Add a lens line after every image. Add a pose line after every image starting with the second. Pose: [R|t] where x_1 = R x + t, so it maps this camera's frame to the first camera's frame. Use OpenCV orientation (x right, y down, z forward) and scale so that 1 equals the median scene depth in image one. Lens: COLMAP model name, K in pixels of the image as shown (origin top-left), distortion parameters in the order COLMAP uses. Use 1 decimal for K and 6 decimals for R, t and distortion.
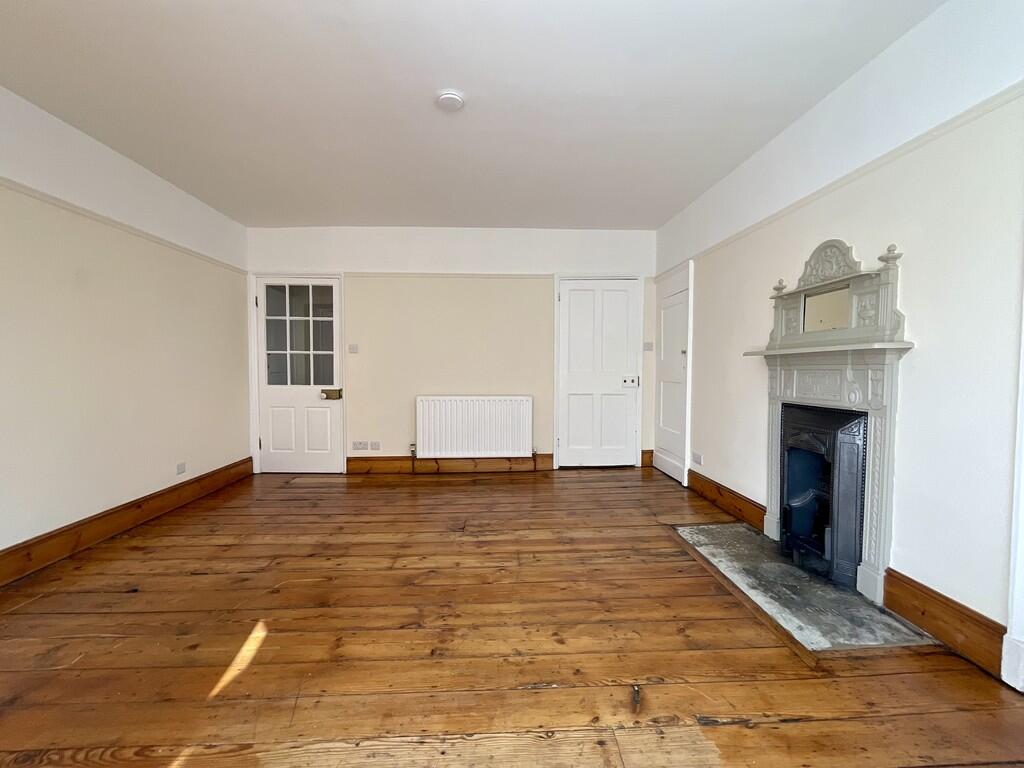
lens RADIAL K [[414.9, 0, 515.7], [0, 414.9, 383.9], [0, 0, 1]] dist [-0.004000, 0.000649]
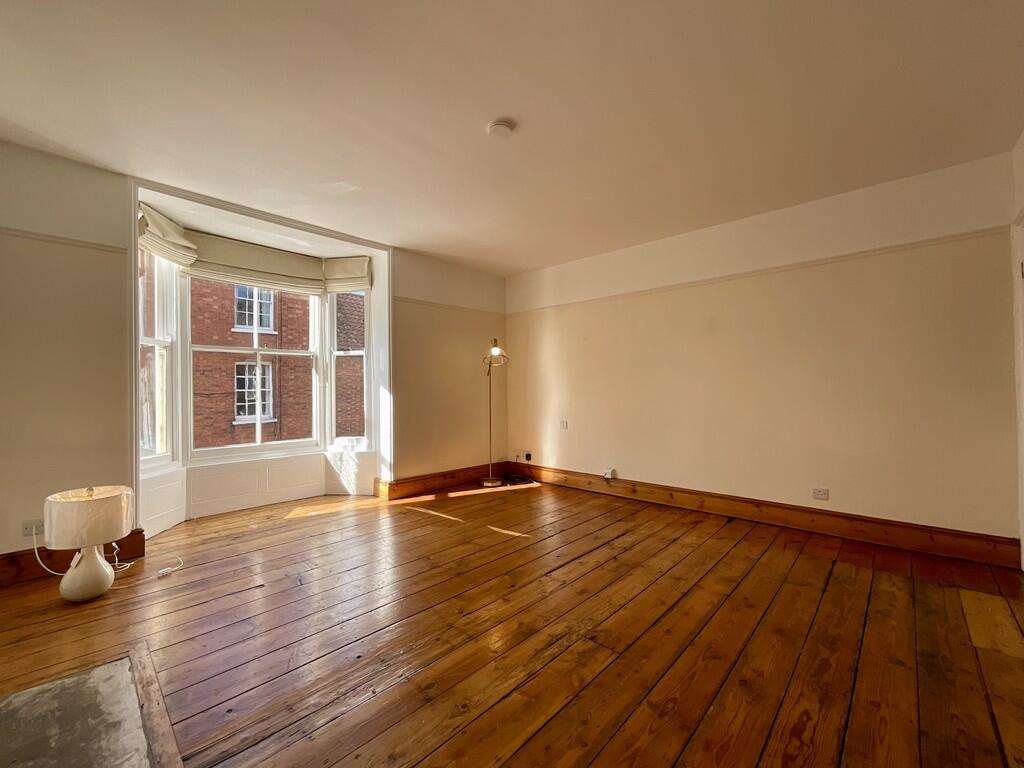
lens RADIAL K [[414.9, 0, 514.8], [0, 414.9, 383.1], [0, 0, 1]] dist [-0.004000, 0.000649]
pose [[-0.714981, -0.002745, -0.699139, 0.440087], [-0.016572, 0.999778, 0.013023, -0.062466], [0.698948, 0.020897, -0.714867, 1.457907]]
